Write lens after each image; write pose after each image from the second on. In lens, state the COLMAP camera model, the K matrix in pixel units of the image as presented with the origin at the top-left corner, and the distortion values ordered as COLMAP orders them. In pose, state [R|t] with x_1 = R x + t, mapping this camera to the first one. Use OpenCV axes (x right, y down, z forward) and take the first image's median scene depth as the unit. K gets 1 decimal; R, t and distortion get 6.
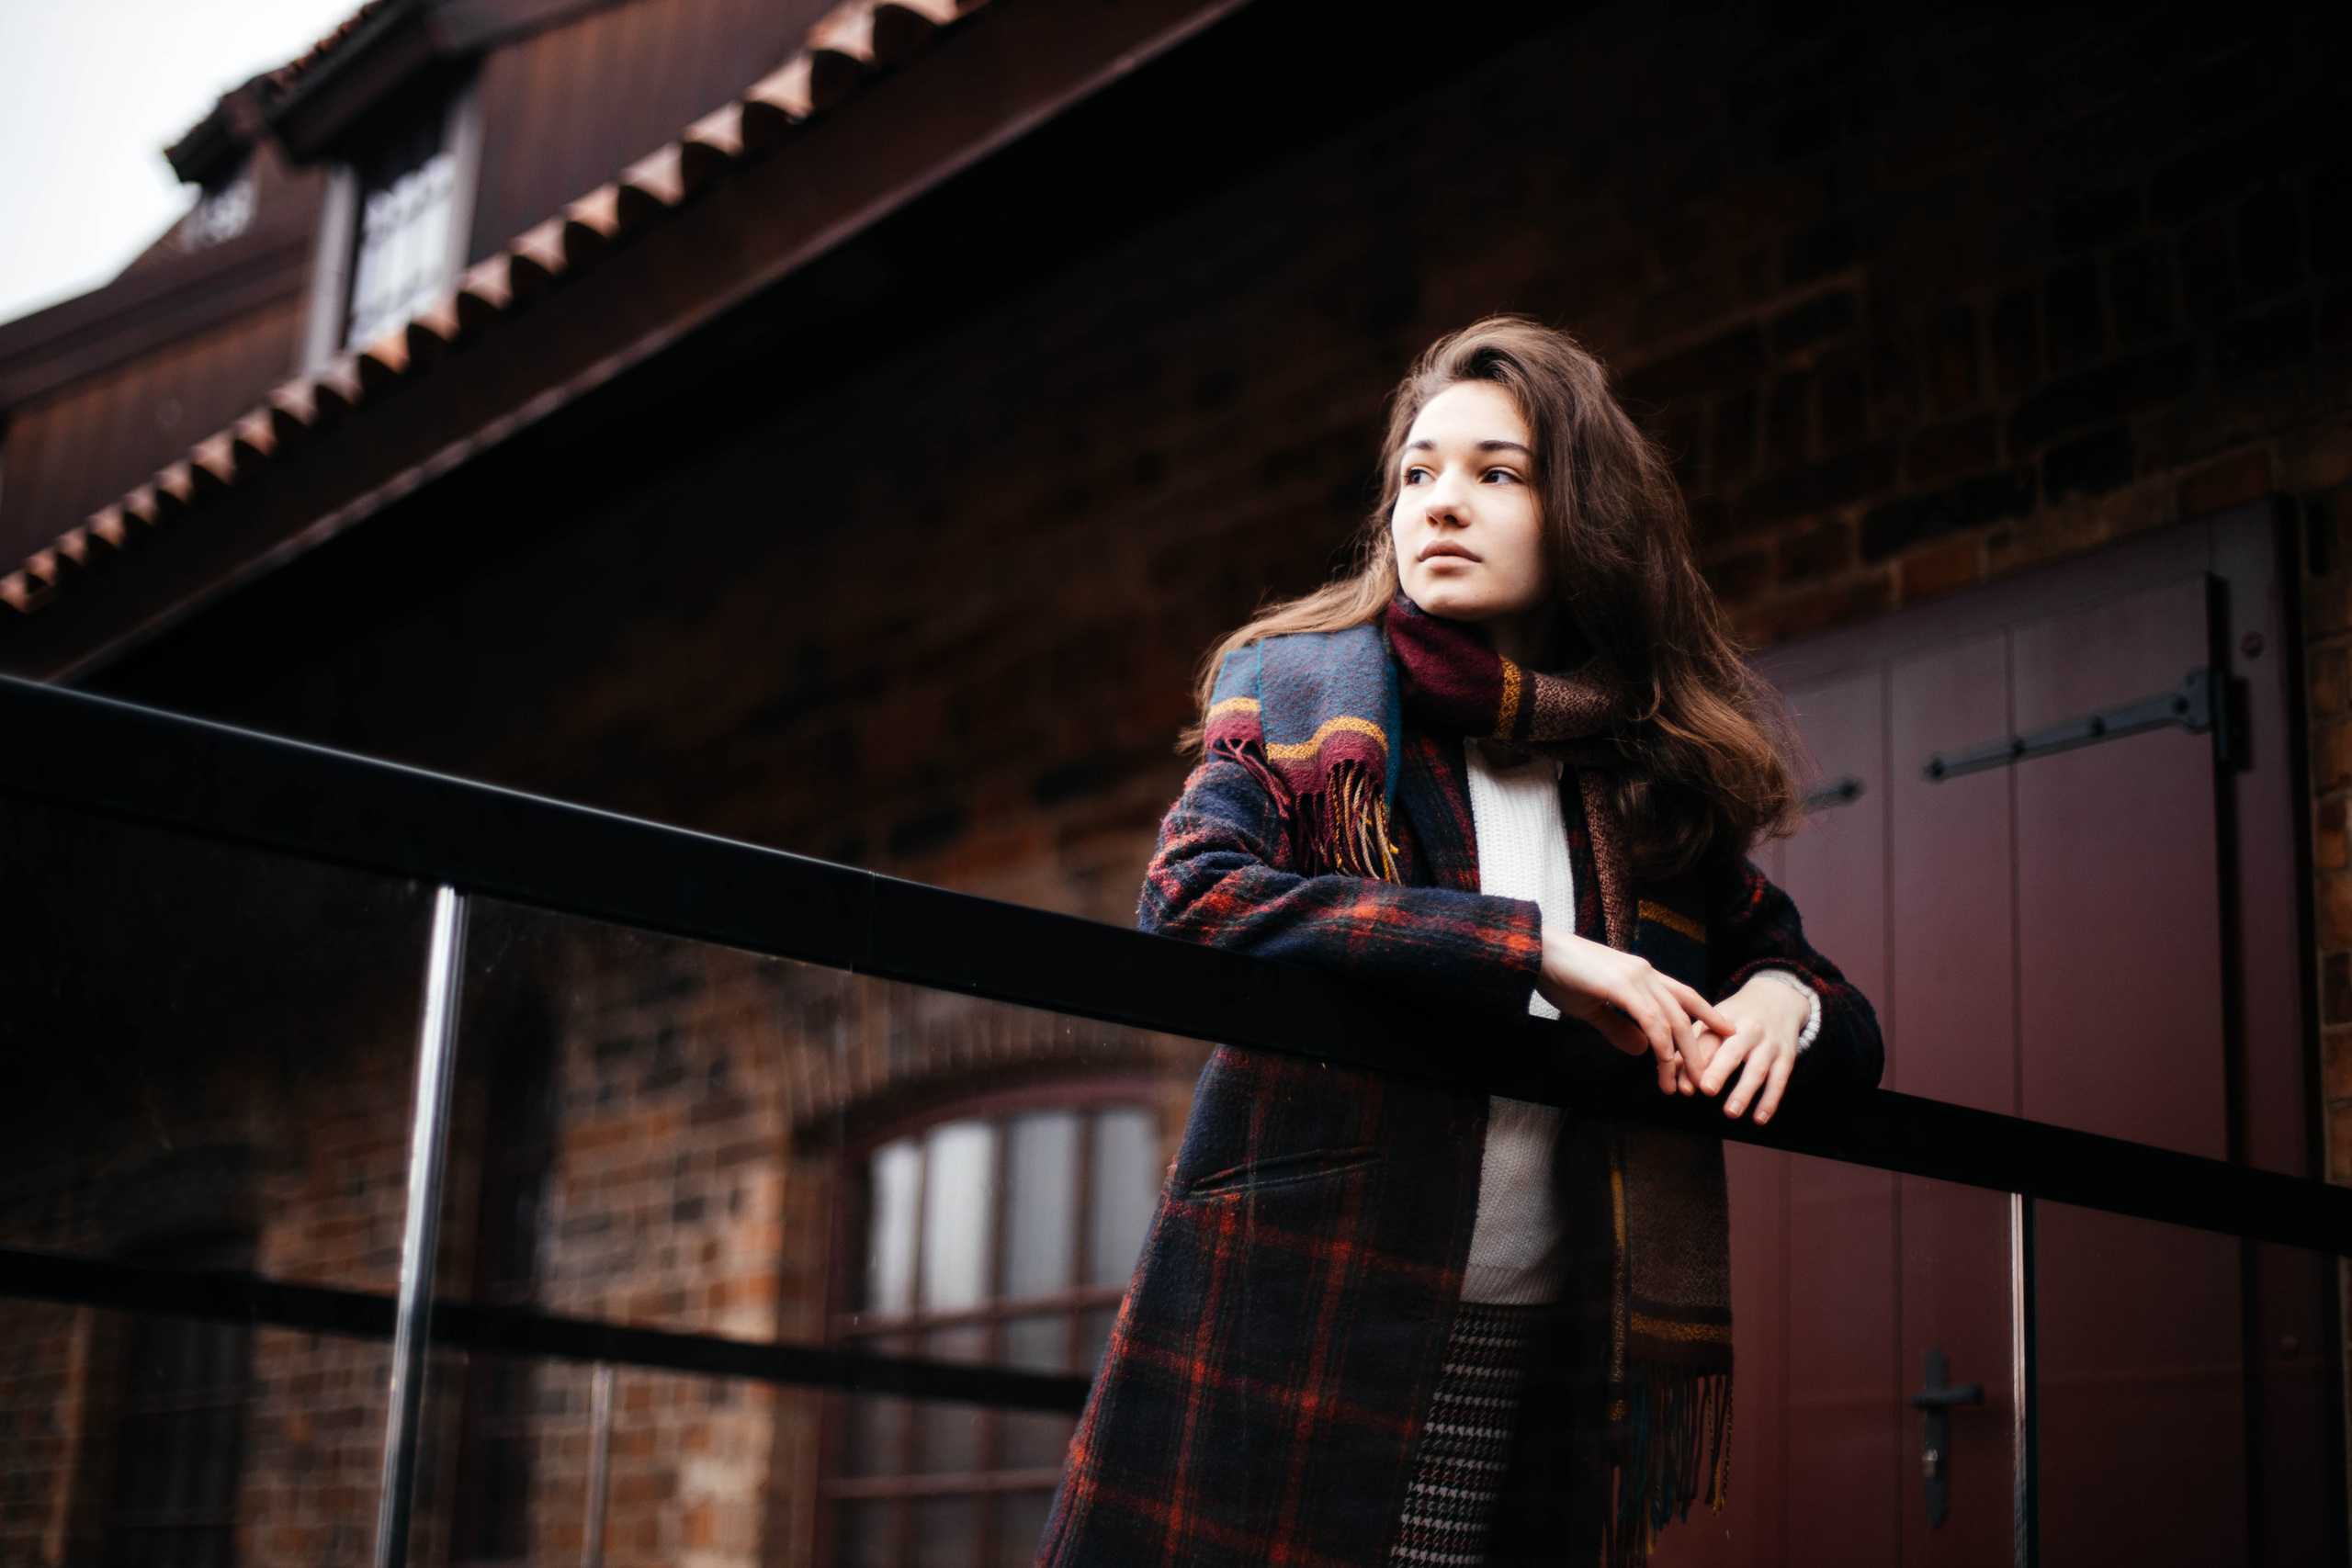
lens RADIAL K [[3412.6, 0, 1176.0], [0, 3412.6, 784.0], [0, 0, 1]] dist [-0.185653, 0.097802]
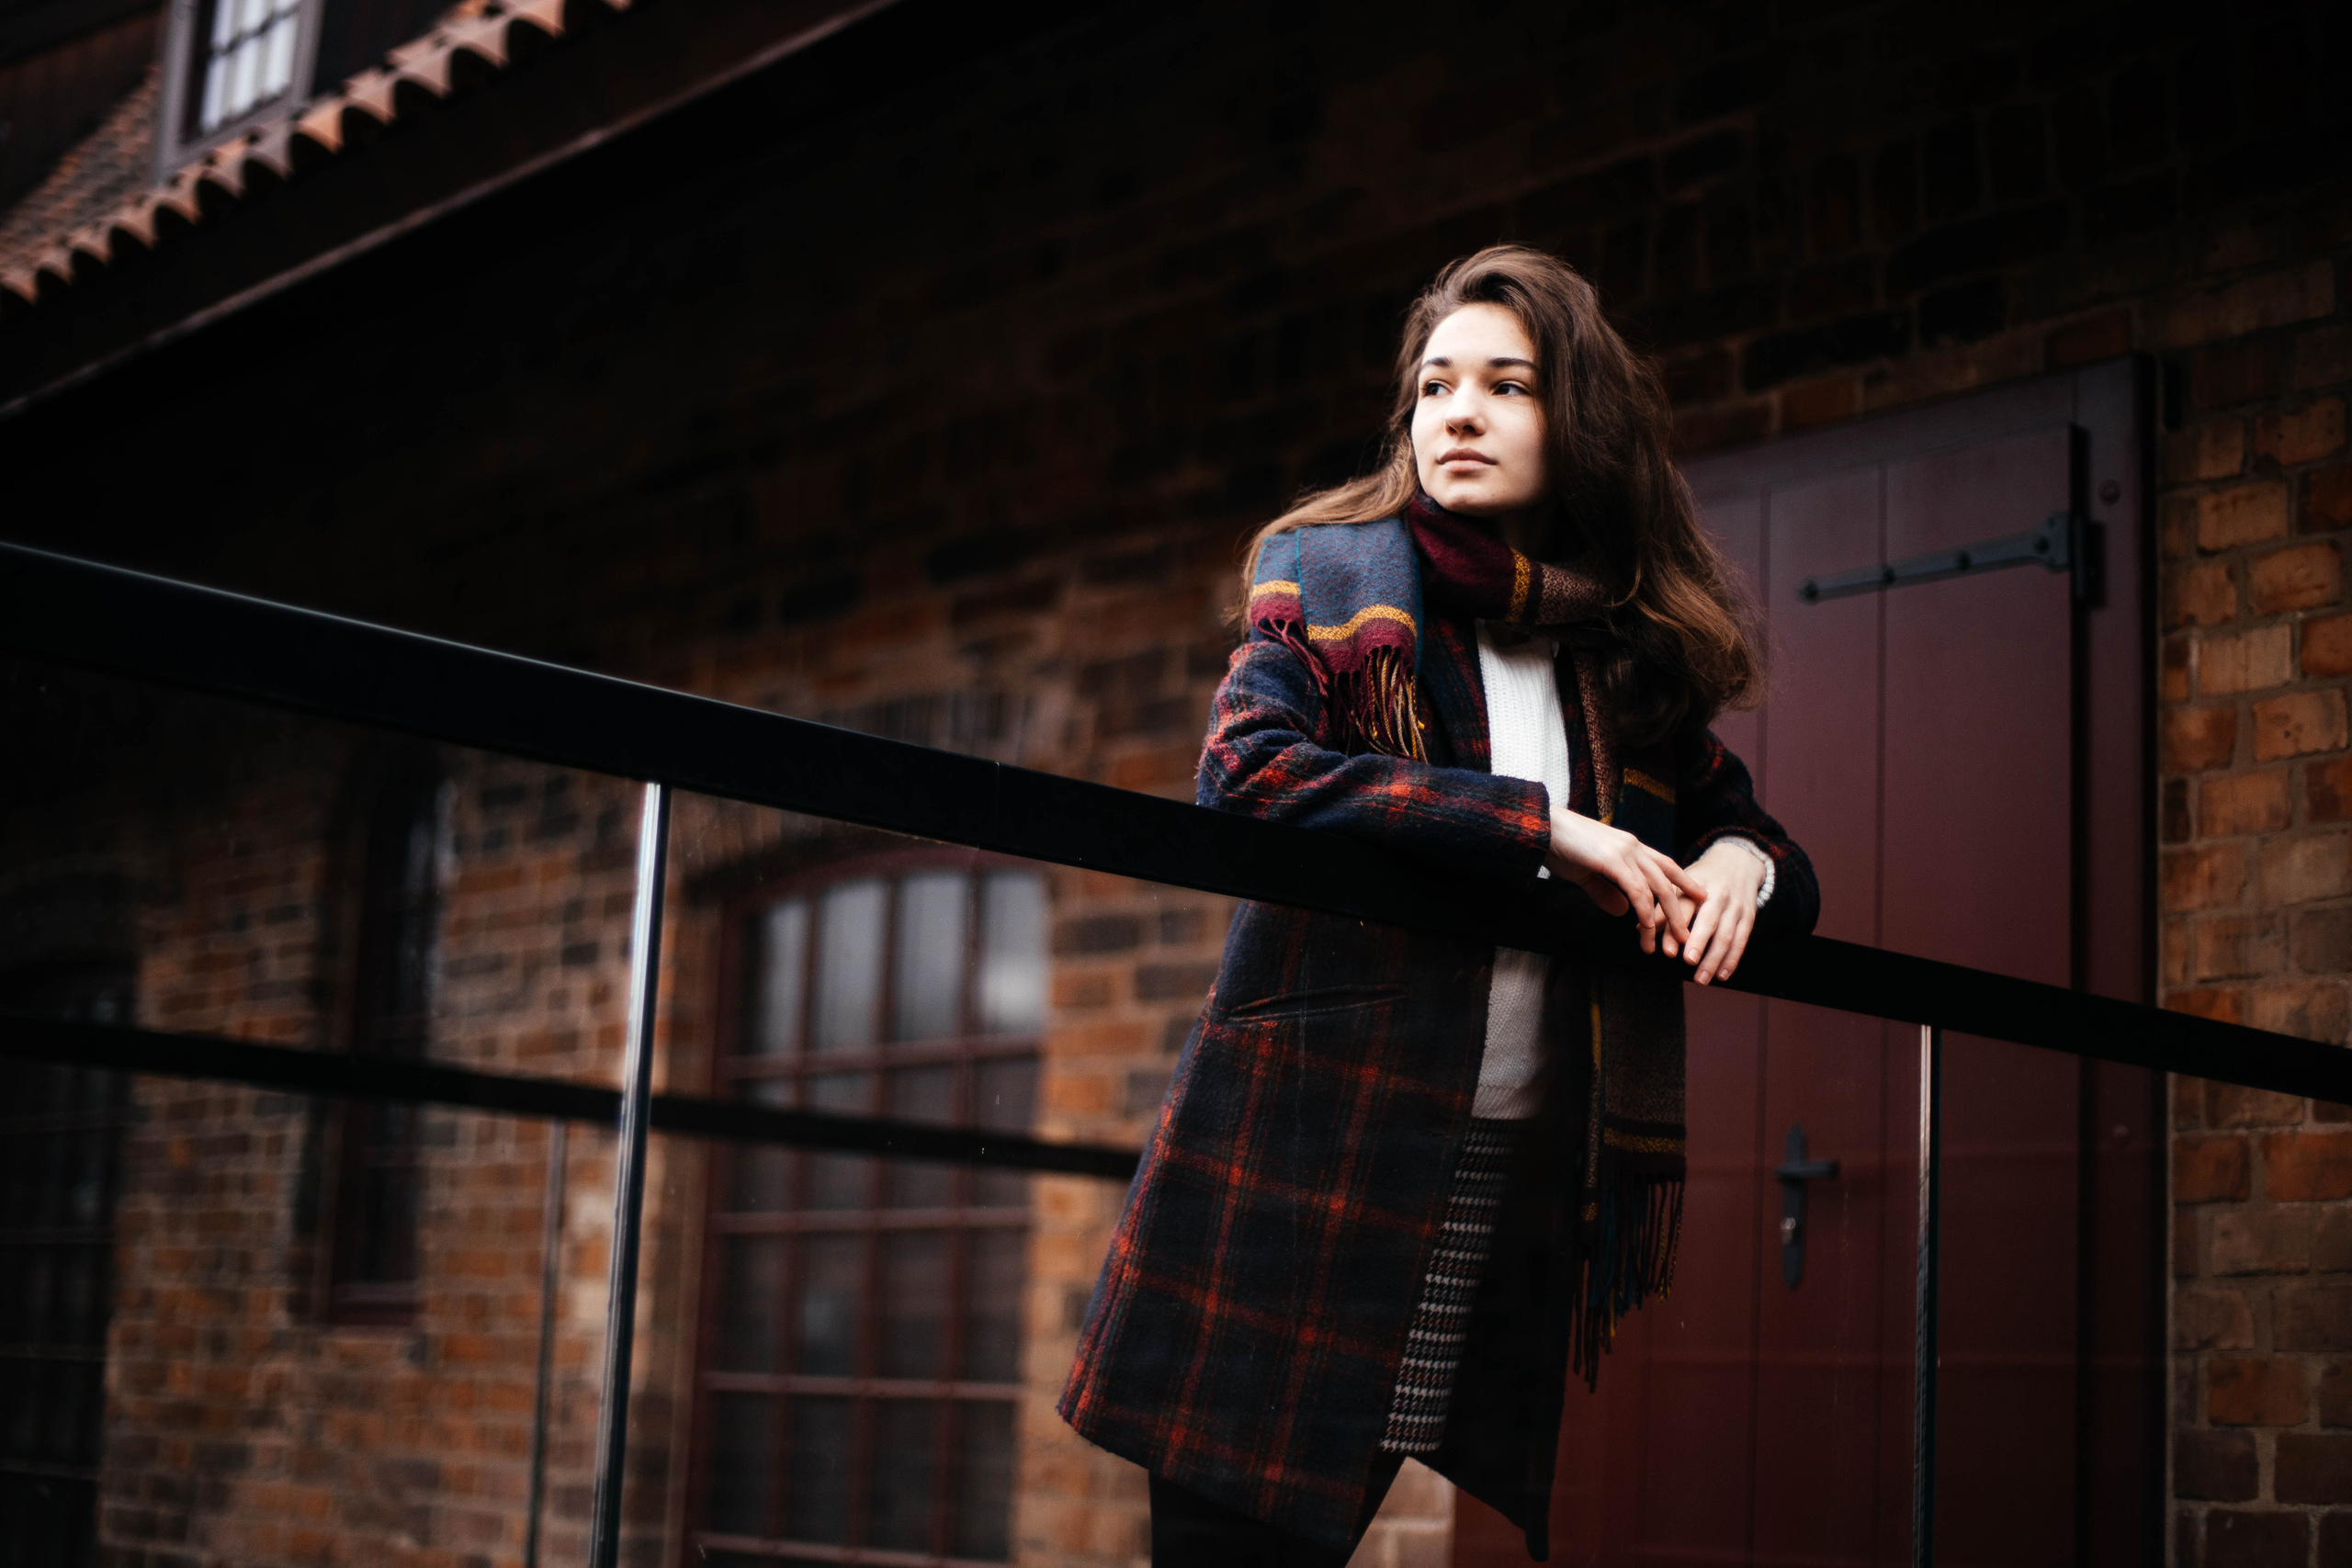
lens RADIAL K [[3412.6, 0, 1176.0], [0, 3412.6, 784.0], [0, 0, 1]] dist [-0.185653, 0.097802]
pose [[0.997446, 0.020949, 0.068285, -0.088524], [-0.026666, 0.996116, 0.083914, -0.050517], [-0.066262, -0.085520, 0.994131, -0.120122]]
